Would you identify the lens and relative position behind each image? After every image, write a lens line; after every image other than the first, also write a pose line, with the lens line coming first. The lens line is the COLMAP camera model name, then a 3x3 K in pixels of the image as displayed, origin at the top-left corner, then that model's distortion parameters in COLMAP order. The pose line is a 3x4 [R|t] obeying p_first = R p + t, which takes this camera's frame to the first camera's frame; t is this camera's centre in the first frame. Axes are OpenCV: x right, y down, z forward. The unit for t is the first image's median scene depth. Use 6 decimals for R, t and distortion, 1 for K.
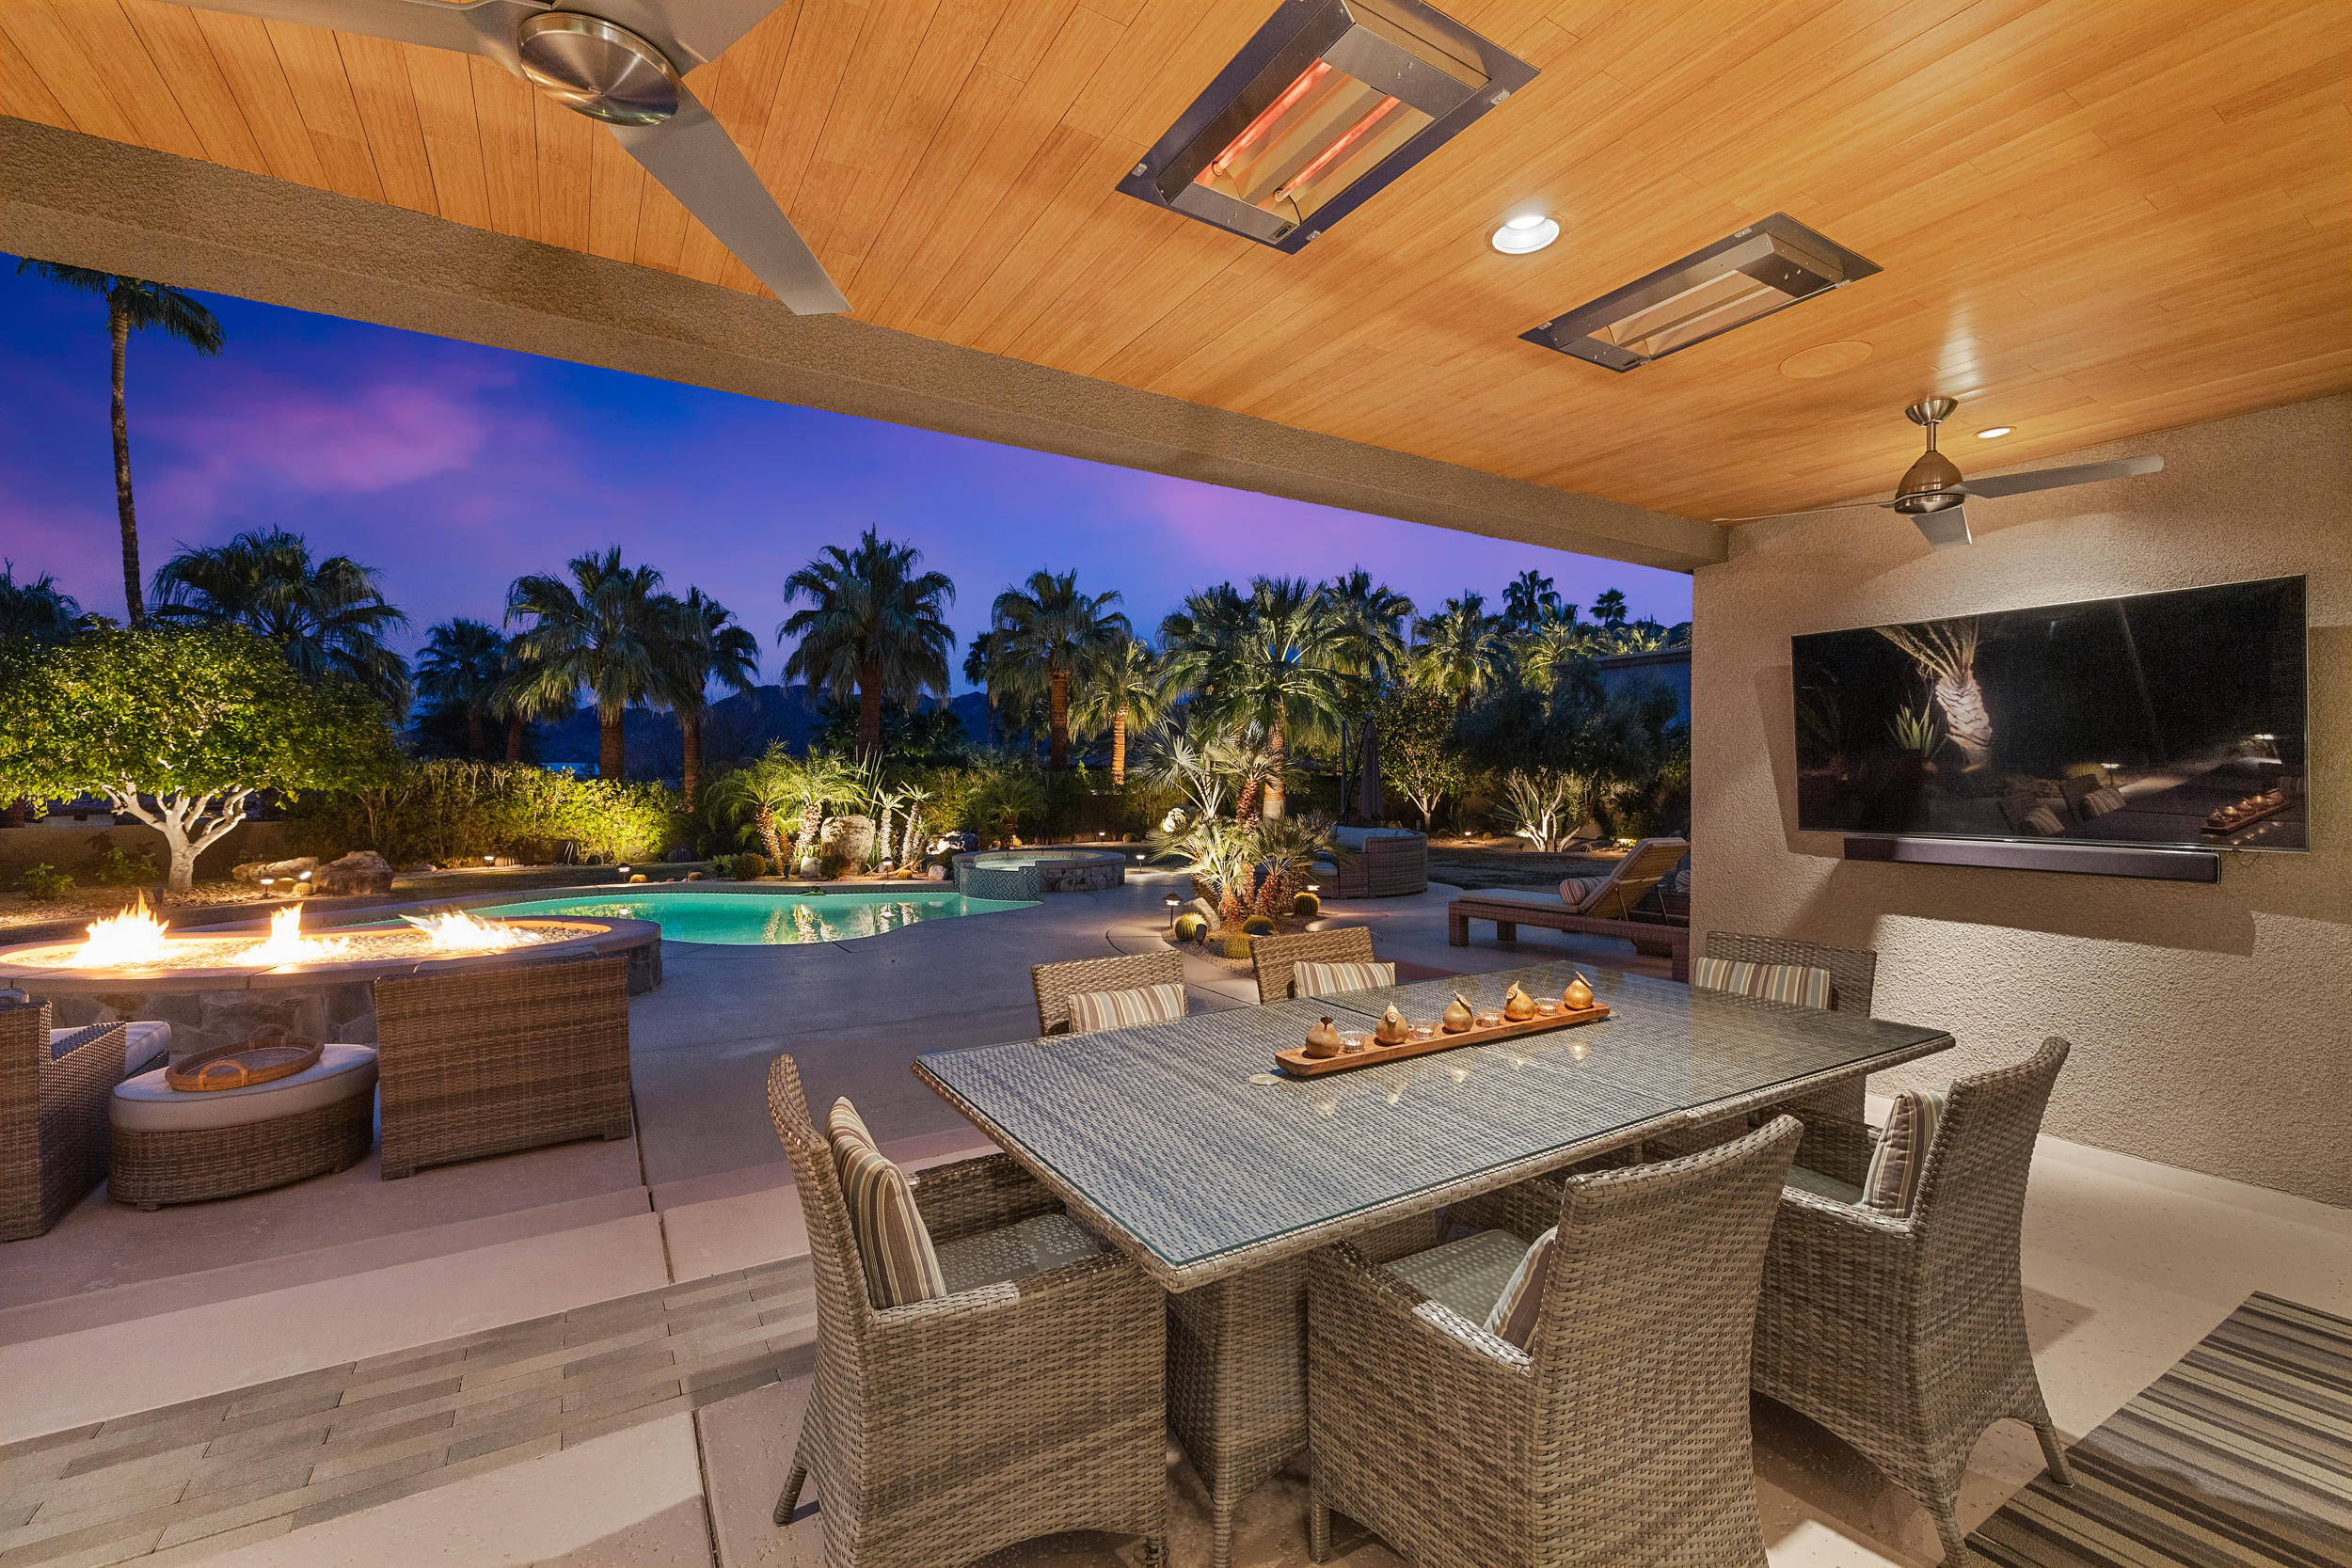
lens RADIAL K [[980.2, 0, 1172.3], [0, 980.2, 783.1], [0, 0, 1]] dist [0.000481, -0.000716]
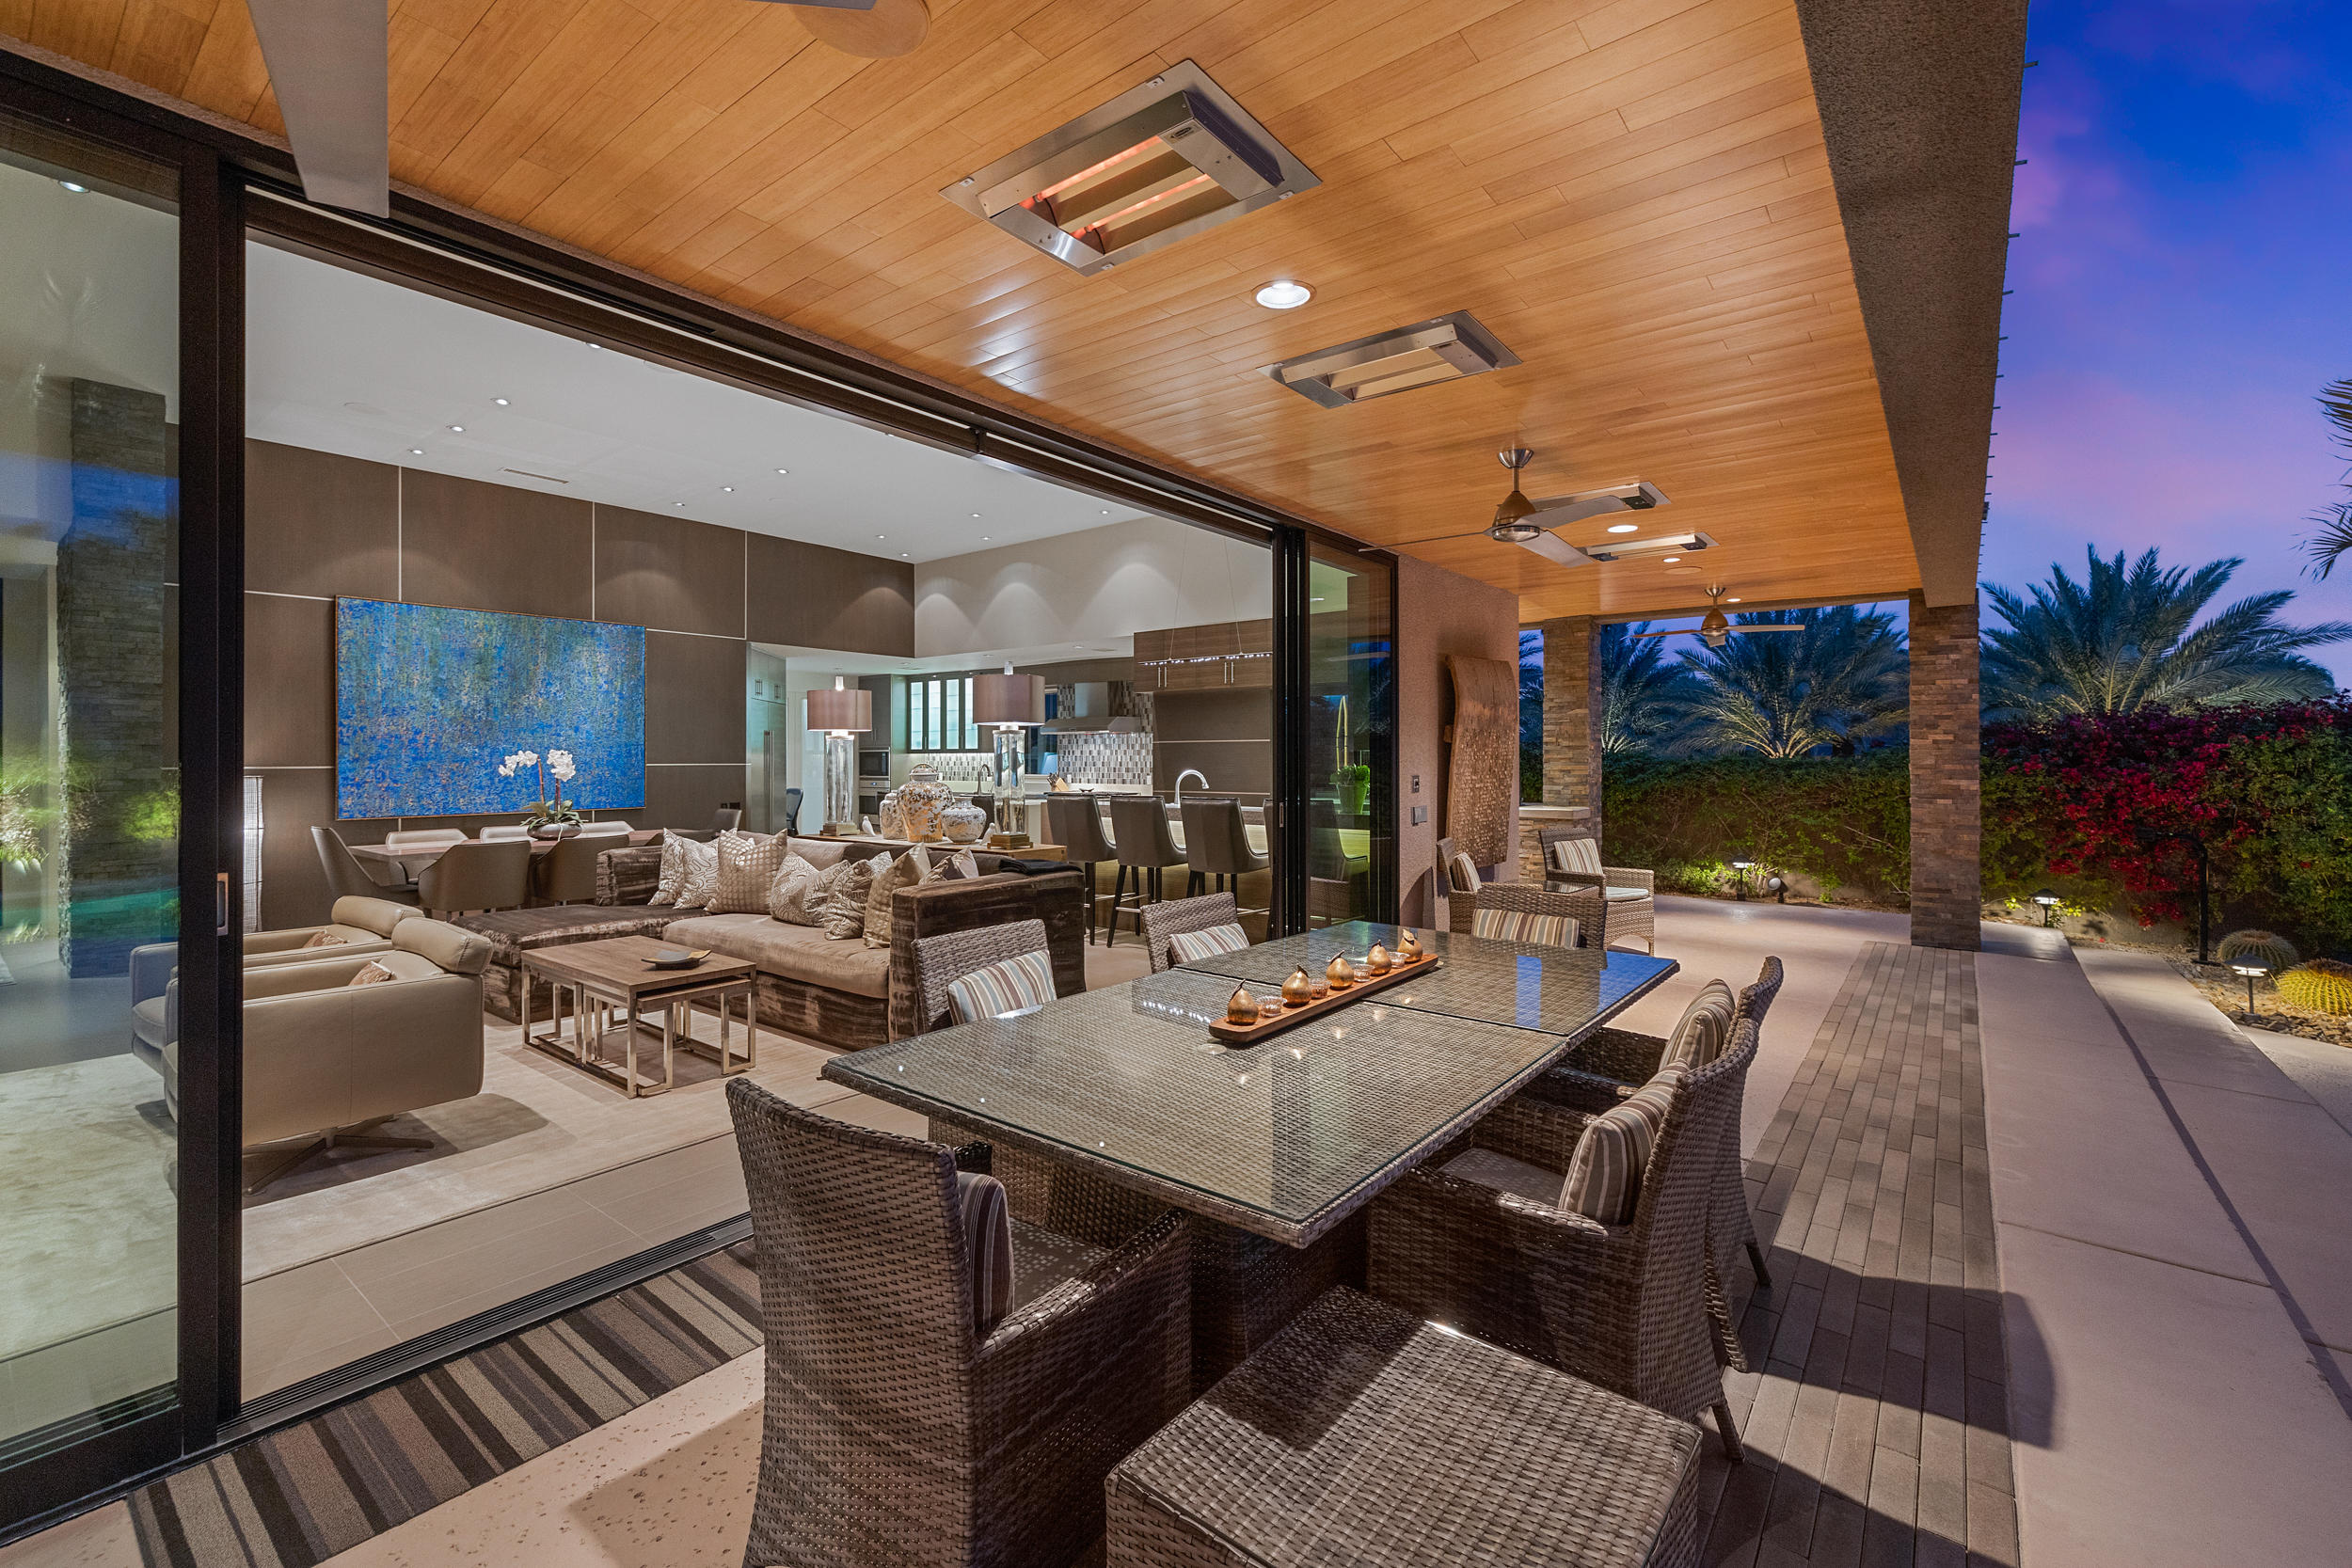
lens RADIAL K [[1000.2, 0, 1172.6], [0, 1000.2, 751.4], [0, 0, 1]] dist [0.000442, -0.000096]
pose [[-0.935949, -0.006612, -0.352075, 0.124170], [-0.006106, 0.999978, -0.002546, -0.000776], [0.352084, -0.000233, -0.935969, 0.285205]]
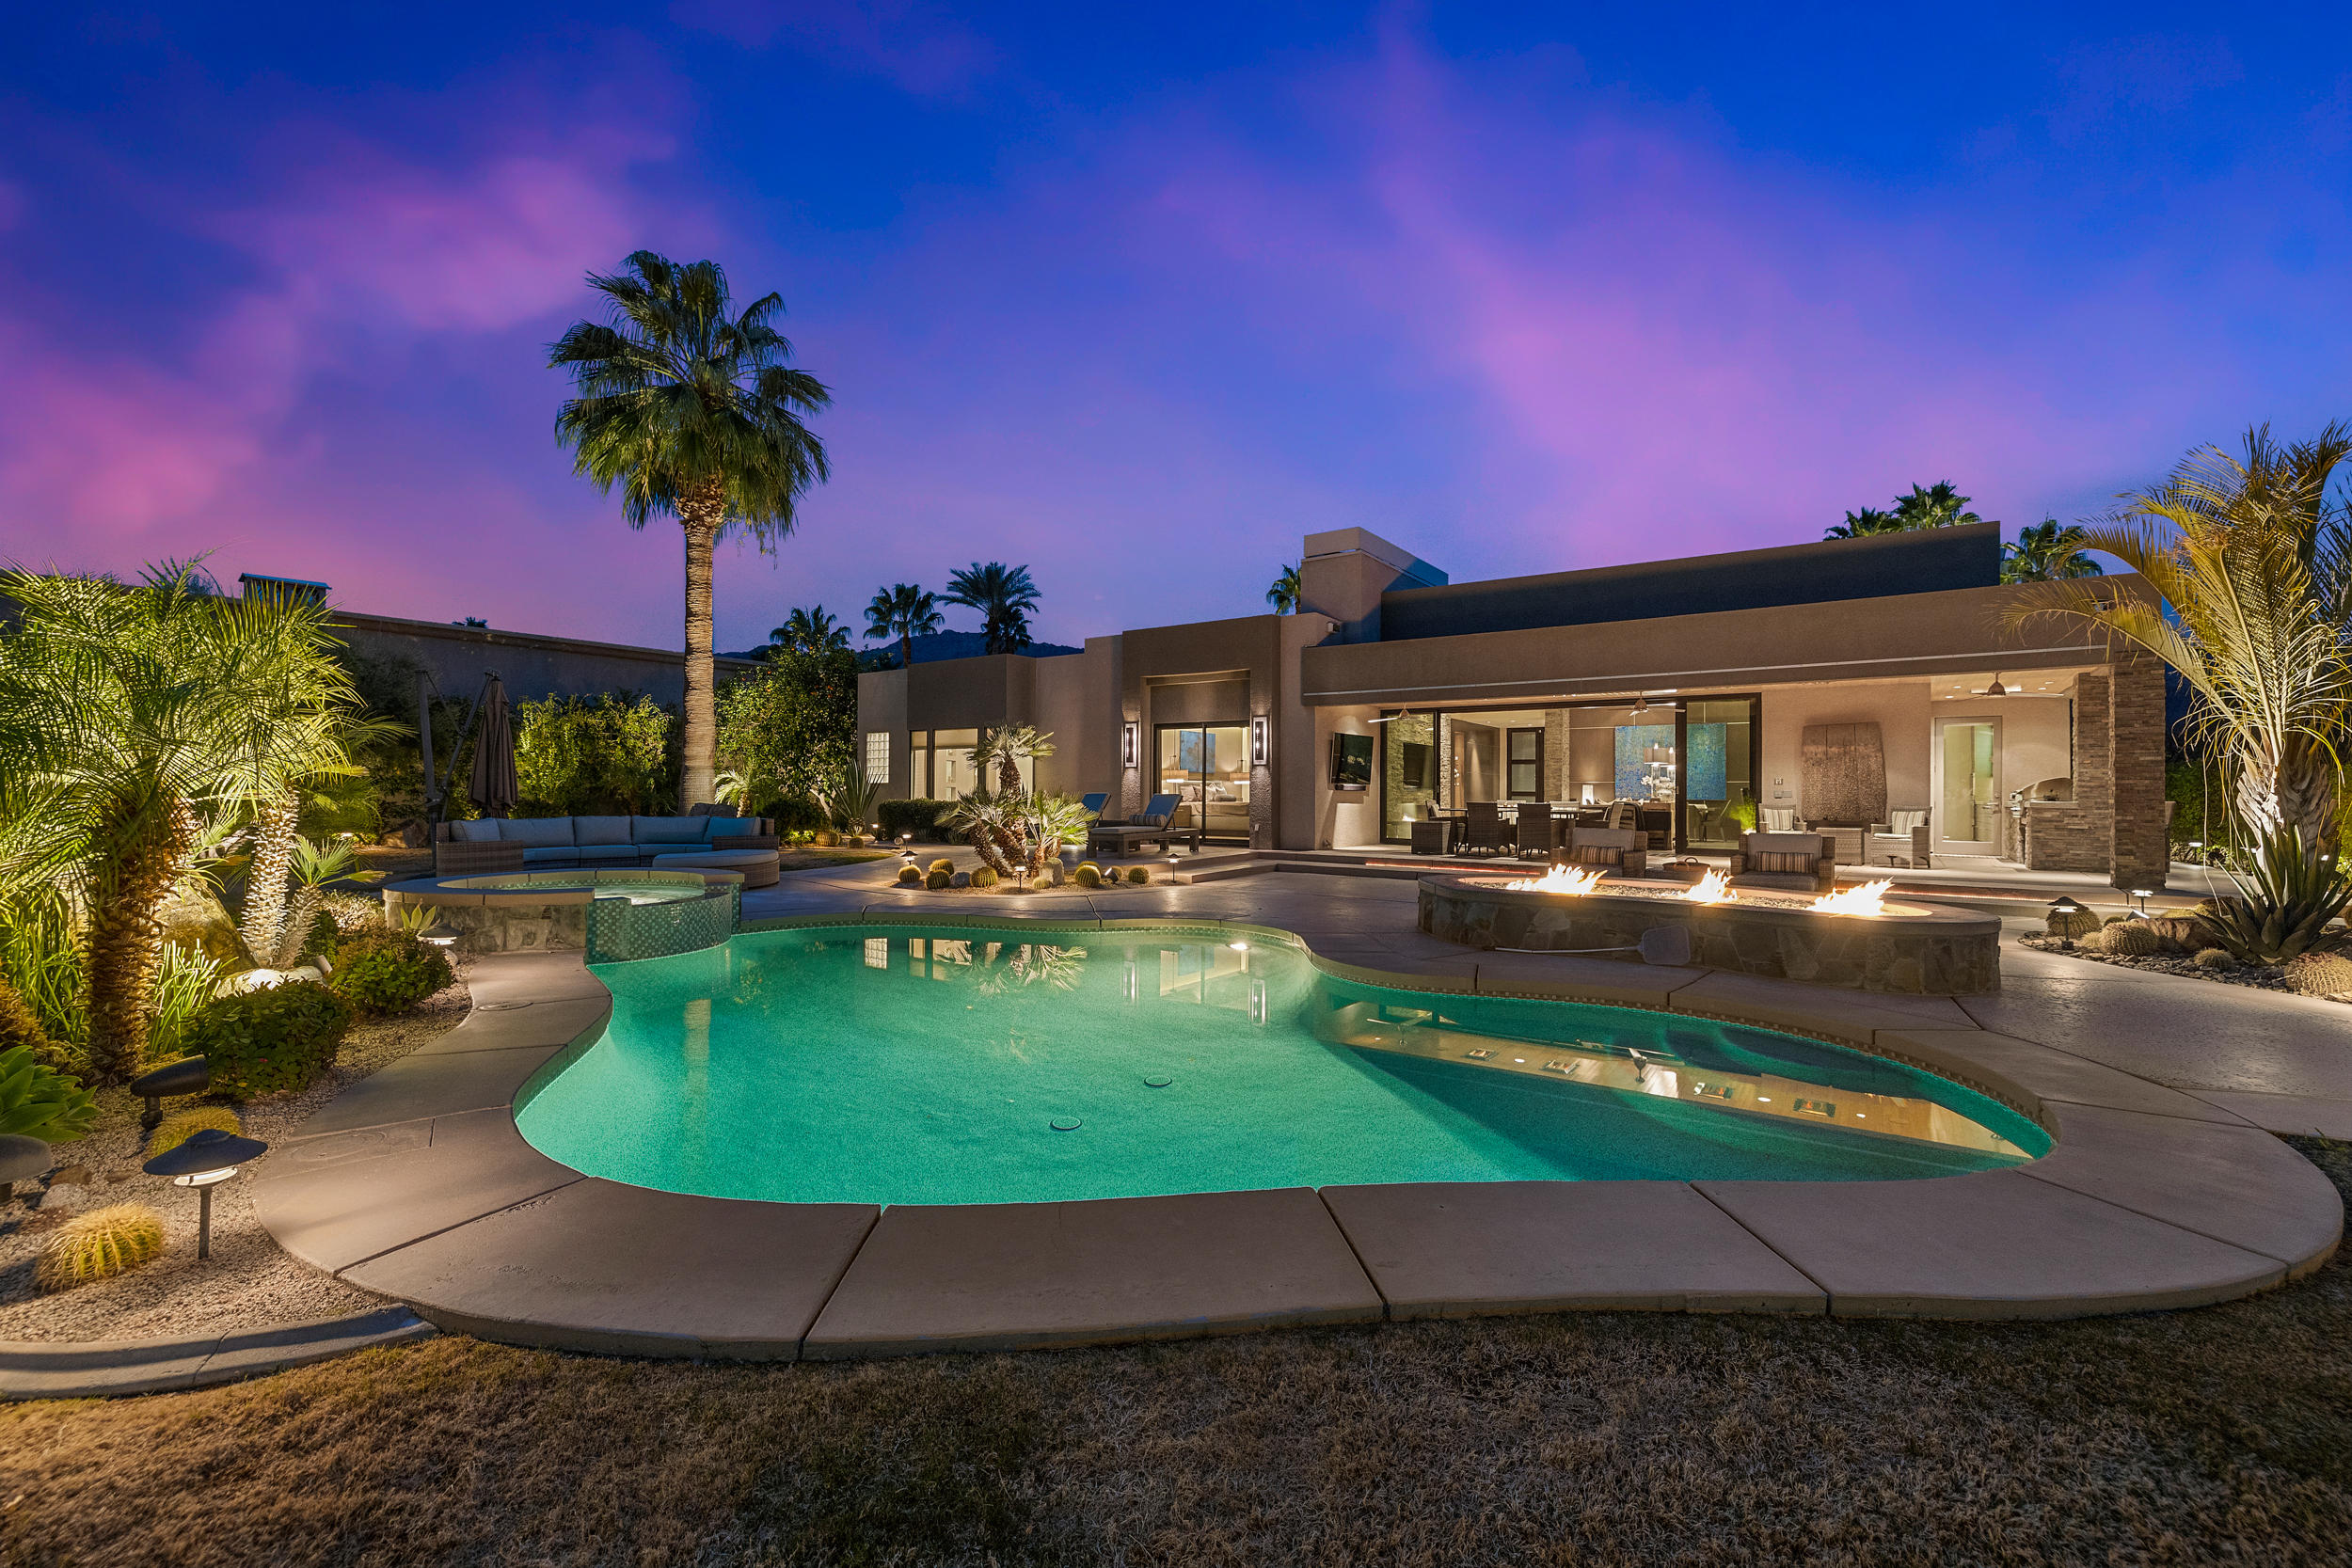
lens RADIAL K [[984.1, 0, 1170.1], [0, 984.1, 784.5], [0, 0, 1]] dist [-0.000216, 0.000055]
pose [[-0.392368, 0.000935, 0.919808, -0.726695], [-0.004924, 0.999983, -0.003117, 0.018707], [-0.919795, -0.005752, -0.392357, 0.852240]]
